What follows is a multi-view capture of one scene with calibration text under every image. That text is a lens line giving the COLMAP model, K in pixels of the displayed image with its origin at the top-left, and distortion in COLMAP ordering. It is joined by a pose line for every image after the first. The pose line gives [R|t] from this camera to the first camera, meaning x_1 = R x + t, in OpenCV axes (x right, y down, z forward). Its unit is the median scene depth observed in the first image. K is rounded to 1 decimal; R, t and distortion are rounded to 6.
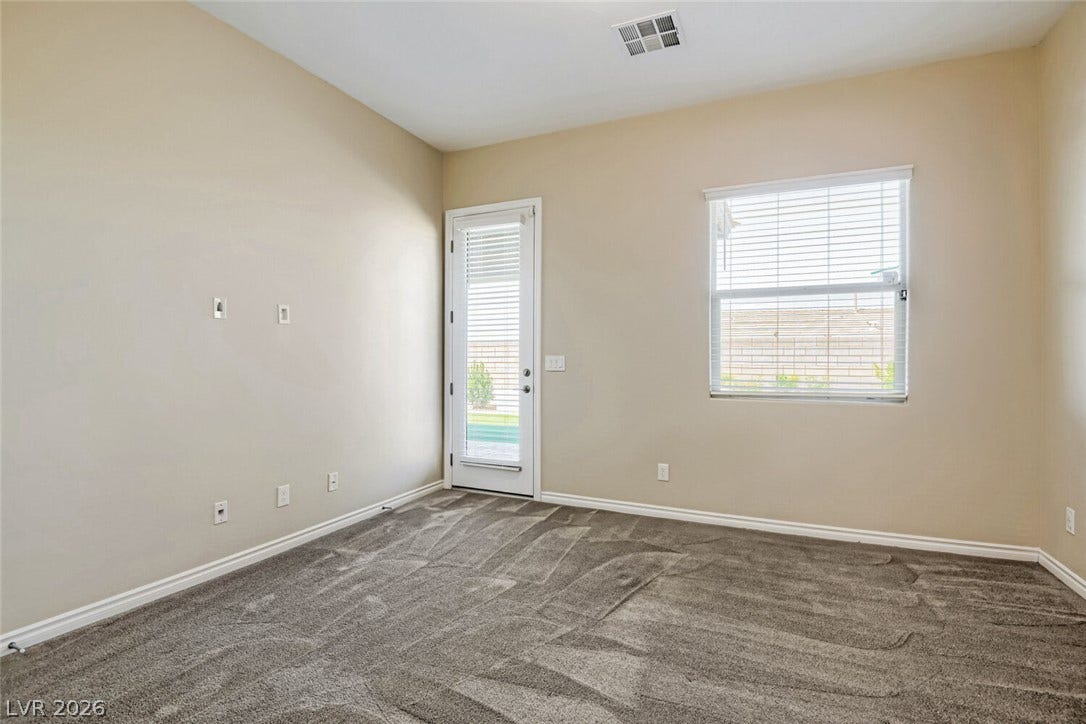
lens RADIAL K [[528.7, 0, 543.0], [0, 528.7, 362.0], [0, 0, 1]] dist [0.002409, -0.015163]
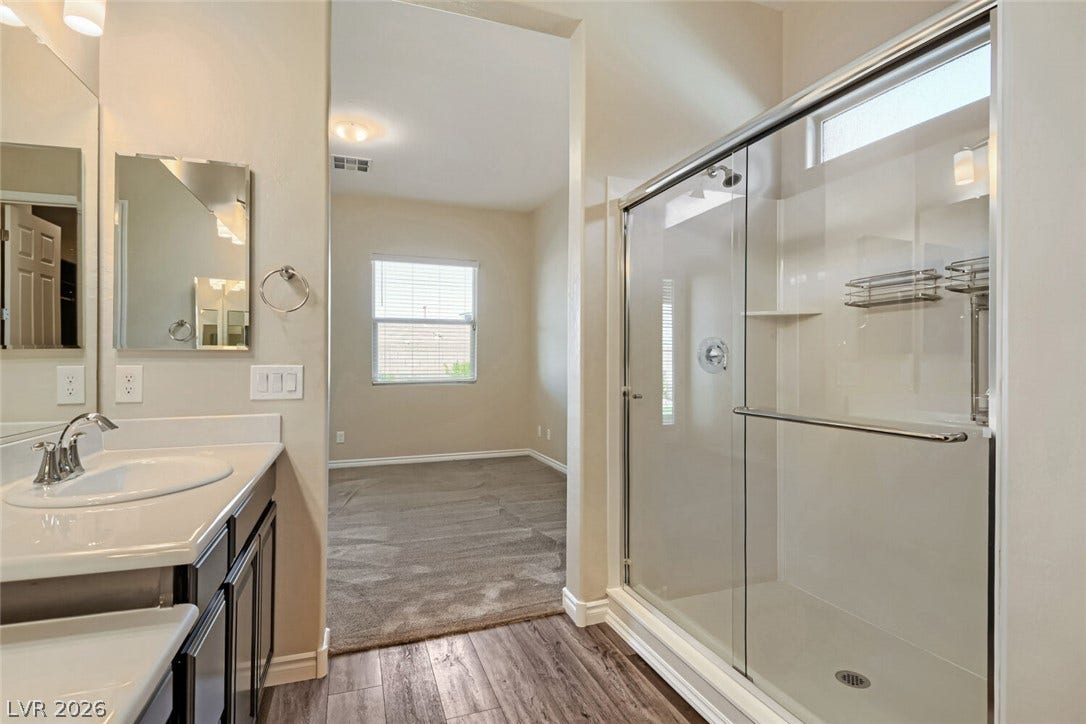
lens RADIAL K [[524.0, 0, 543.0], [0, 524.0, 362.0], [0, 0, 1]] dist [-0.000352, -0.000144]
pose [[0.713485, 0.000455, 0.700671, -0.465278], [0.005758, 0.999962, -0.006512, 0.011793], [-0.700647, 0.008681, 0.713455, -0.525553]]
